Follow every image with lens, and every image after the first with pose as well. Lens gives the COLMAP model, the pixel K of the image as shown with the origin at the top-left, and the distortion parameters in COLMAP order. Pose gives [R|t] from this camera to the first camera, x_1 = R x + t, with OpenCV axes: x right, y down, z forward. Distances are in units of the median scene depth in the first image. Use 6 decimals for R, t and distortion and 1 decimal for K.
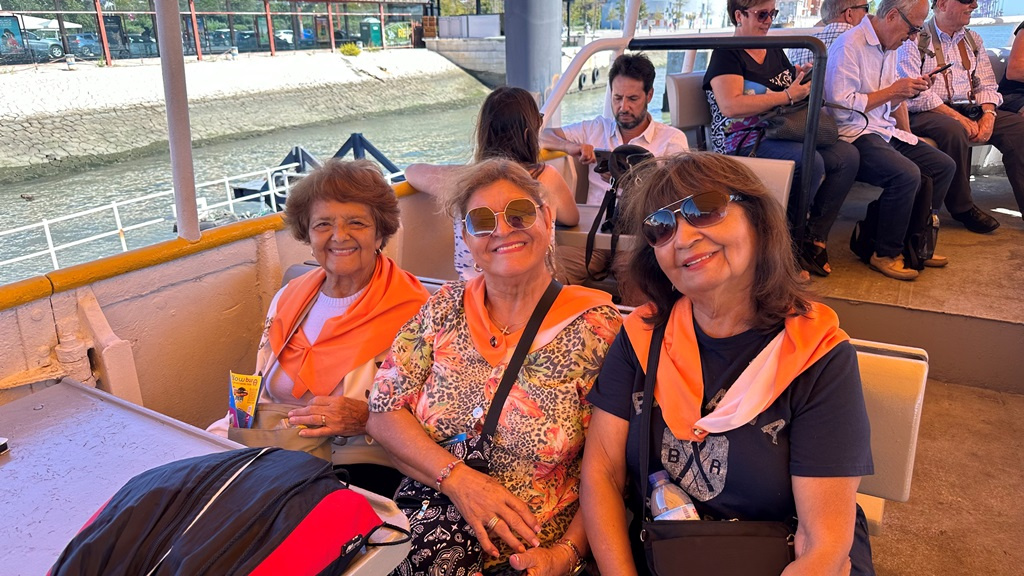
lens RADIAL K [[711.2, 0, 520.6], [0, 711.2, 290.4], [0, 0, 1]] dist [0.049856, -0.065732]
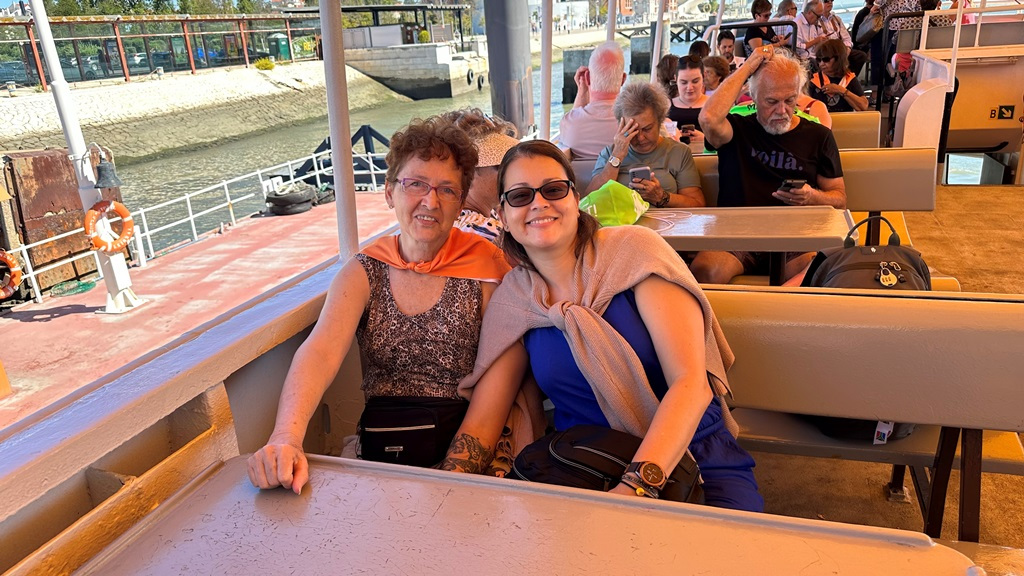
lens RADIAL K [[727.3, 0, 533.6], [0, 727.3, 290.4], [0, 0, 1]] dist [0.023582, -0.028964]
pose [[0.974798, -0.113723, 0.191925, -0.096272], [0.116613, 0.993170, -0.003792, 0.045641], [-0.190183, 0.026078, 0.981402, -0.123883]]
